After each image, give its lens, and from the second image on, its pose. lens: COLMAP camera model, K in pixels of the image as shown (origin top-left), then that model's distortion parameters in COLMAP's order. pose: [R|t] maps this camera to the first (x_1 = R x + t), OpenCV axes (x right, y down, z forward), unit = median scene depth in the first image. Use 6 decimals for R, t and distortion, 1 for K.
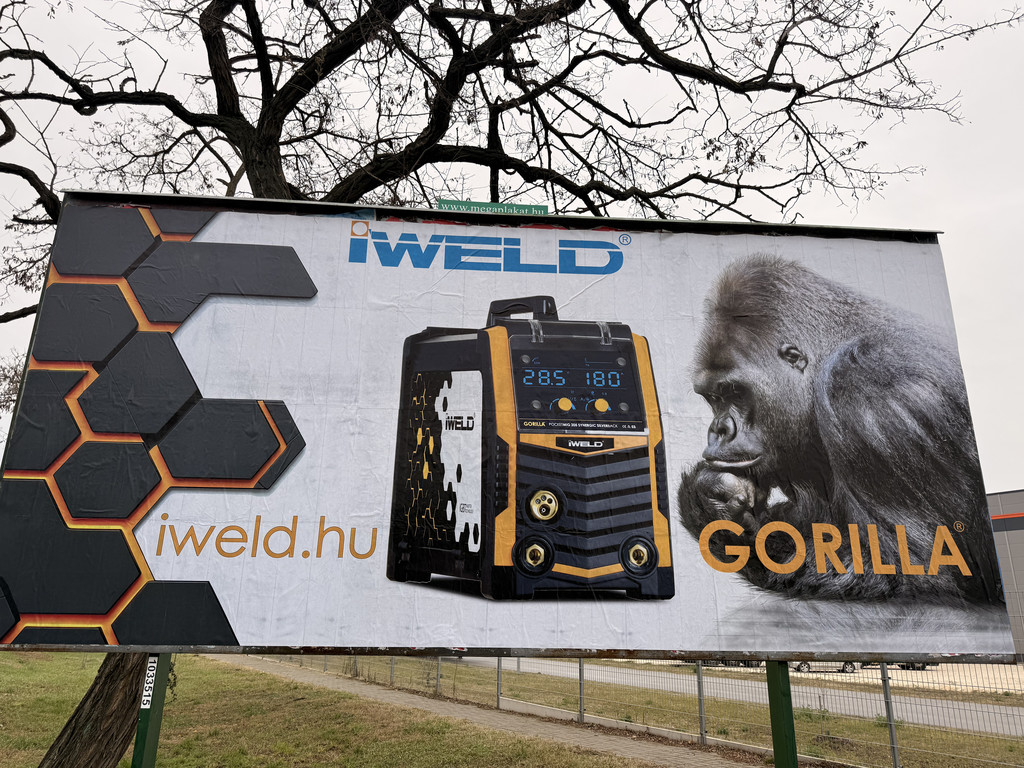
lens RADIAL K [[726.0, 0, 512.0], [0, 726.0, 384.0], [0, 0, 1]] dist [0.096374, -0.108544]
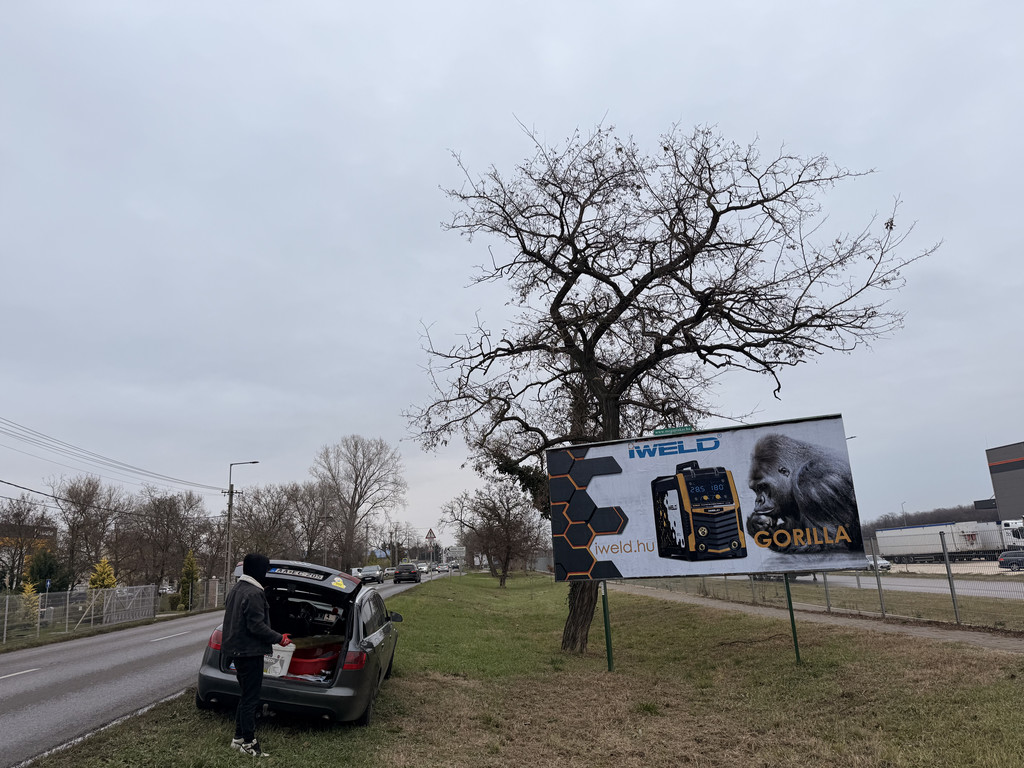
lens RADIAL K [[750.9, 0, 512.0], [0, 750.9, 384.0], [0, 0, 1]] dist [0.205382, -0.372944]
pose [[0.884322, -0.172294, -0.433924, 0.841087], [0.213015, 0.975936, 0.046612, -0.776094], [0.415451, -0.133653, 0.899743, -2.217010]]
